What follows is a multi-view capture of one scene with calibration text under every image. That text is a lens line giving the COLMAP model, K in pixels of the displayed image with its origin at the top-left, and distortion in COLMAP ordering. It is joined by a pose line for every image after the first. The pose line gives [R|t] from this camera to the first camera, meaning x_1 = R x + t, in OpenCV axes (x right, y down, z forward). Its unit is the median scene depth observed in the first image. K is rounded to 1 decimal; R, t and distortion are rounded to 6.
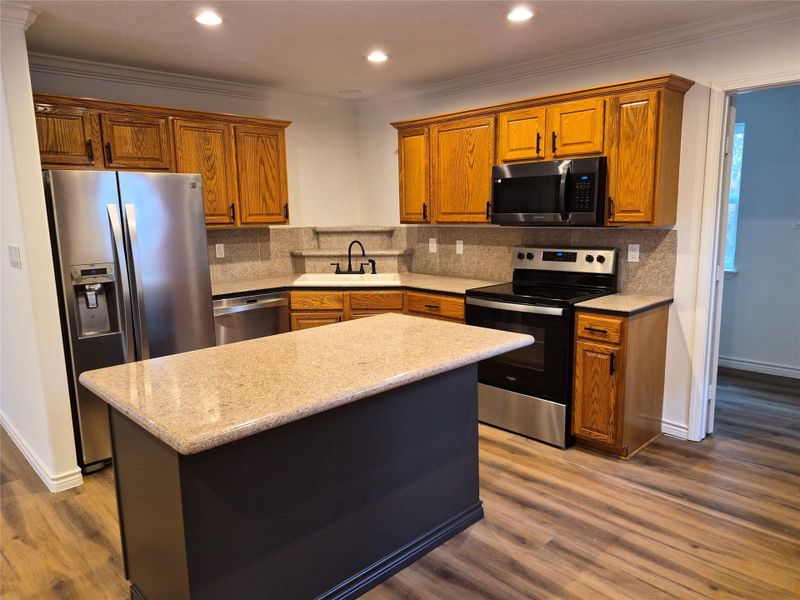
lens RADIAL K [[548.6, 0, 390.3], [0, 548.6, 298.6], [0, 0, 1]] dist [0.082739, -0.071015]
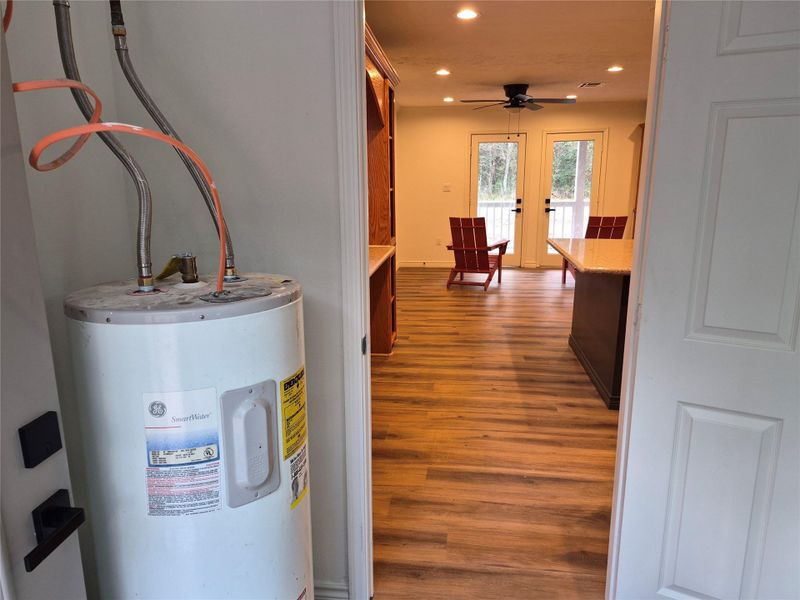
lens RADIAL K [[548.6, 0, 390.3], [0, 548.6, 298.6], [0, 0, 1]] dist [0.082739, -0.071015]
pose [[-0.777328, 0.163385, -0.607508, 0.897935], [-0.074504, 0.934980, 0.346787, -0.181340], [0.624668, 0.314830, -0.714613, 1.041029]]
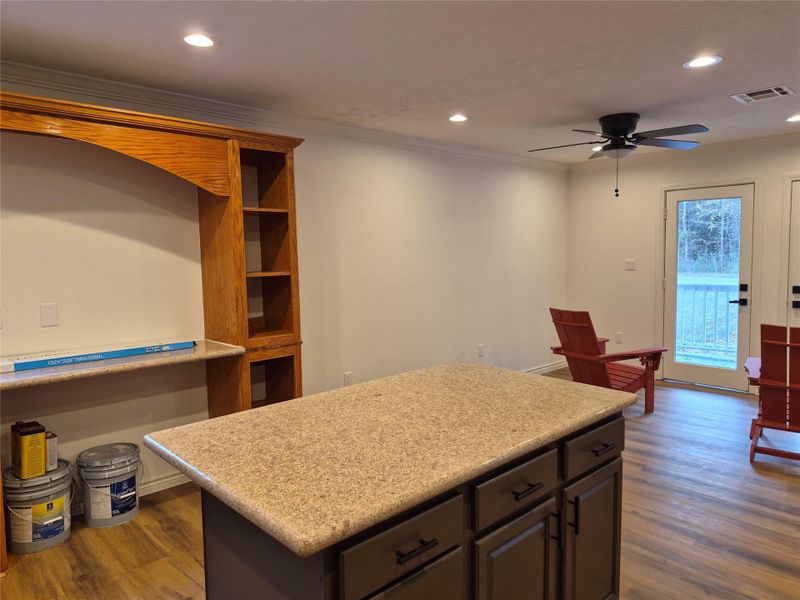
lens RADIAL K [[552.3, 0, 400.0], [0, 552.3, 300.0], [0, 0, 1]] dist [0.083414, -0.059487]
pose [[-0.999181, 0.040424, 0.001773, -0.054194], [0.039628, 0.968781, 0.244730, -0.169678], [0.008175, 0.244600, -0.969590, 1.039783]]
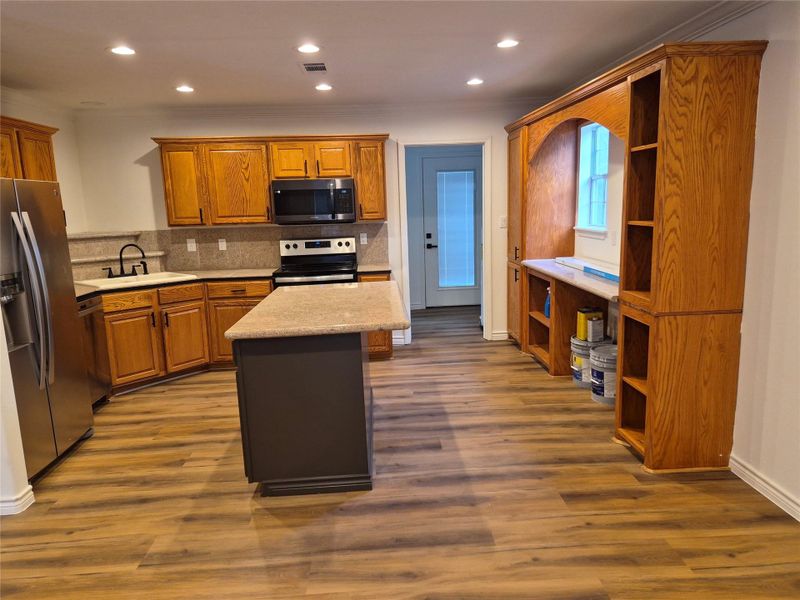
lens RADIAL K [[548.6, 0, 390.3], [0, 548.6, 298.6], [0, 0, 1]] dist [0.082739, -0.071015]
pose [[0.665592, -0.132319, 0.734493, -0.654659], [0.142360, 0.988597, 0.049091, 0.020910], [-0.732613, 0.071887, 0.676839, -0.111455]]
